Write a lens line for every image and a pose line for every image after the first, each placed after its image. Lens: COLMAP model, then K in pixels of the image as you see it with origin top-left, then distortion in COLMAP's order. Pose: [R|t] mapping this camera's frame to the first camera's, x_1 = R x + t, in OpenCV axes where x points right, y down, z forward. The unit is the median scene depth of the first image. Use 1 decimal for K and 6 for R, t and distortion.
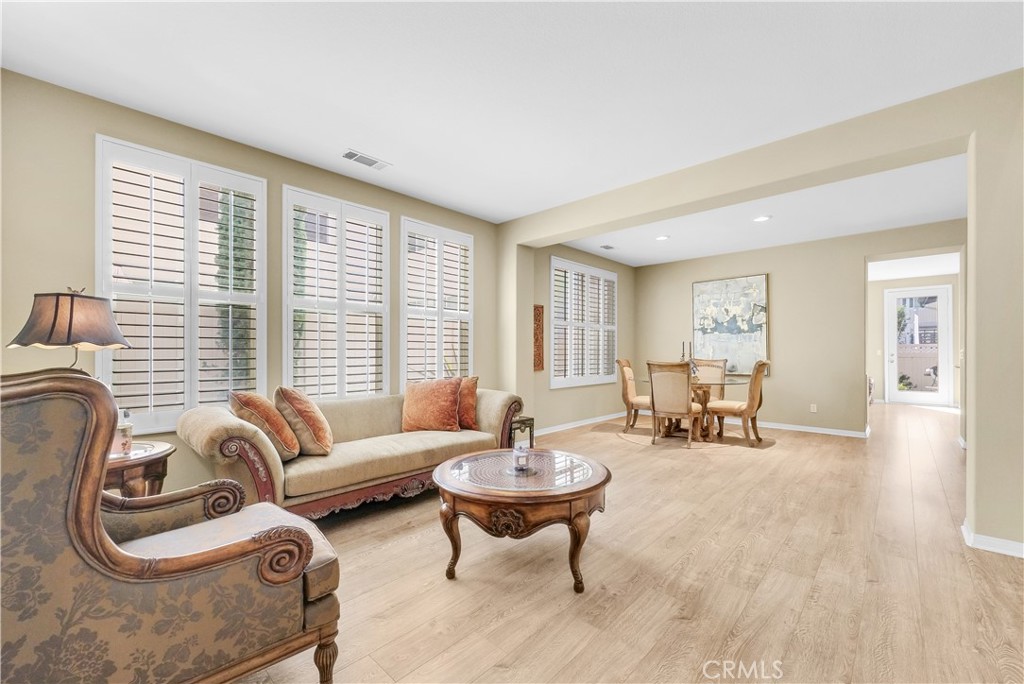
lens RADIAL K [[415.9, 0, 513.0], [0, 415.9, 343.7], [0, 0, 1]] dist [-0.000441, 0.000055]
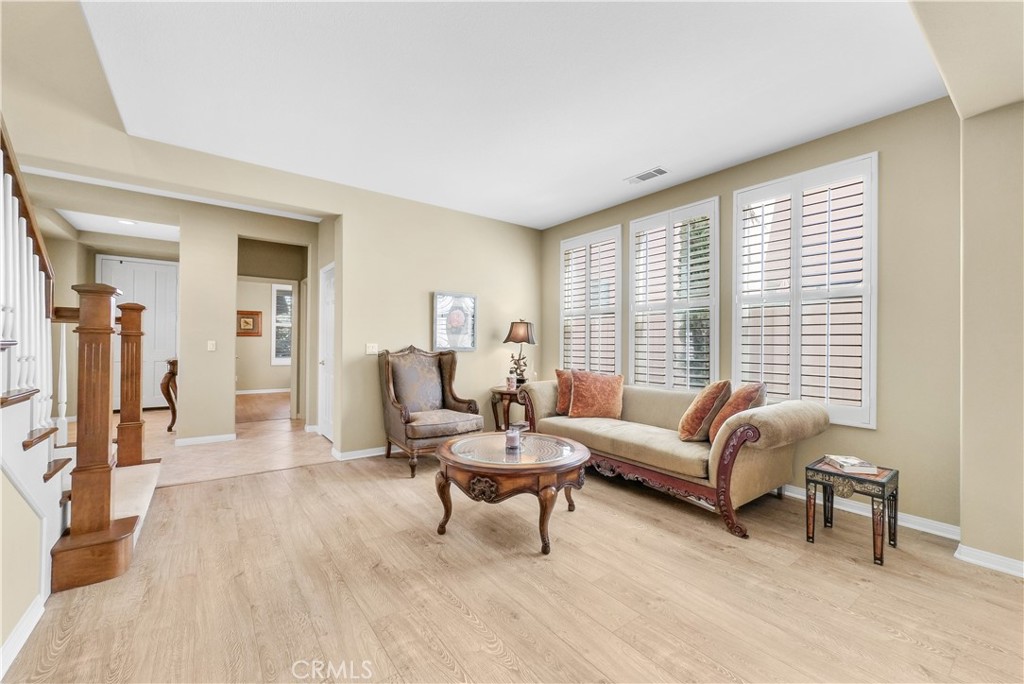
lens RADIAL K [[415.9, 0, 516.2], [0, 415.9, 343.0], [0, 0, 1]] dist [-0.000441, 0.000055]
pose [[-0.176199, -0.004269, -0.984345, 1.035424], [0.009163, 0.999940, -0.005977, 0.013727], [0.984312, -0.010072, -0.176150, 1.092792]]
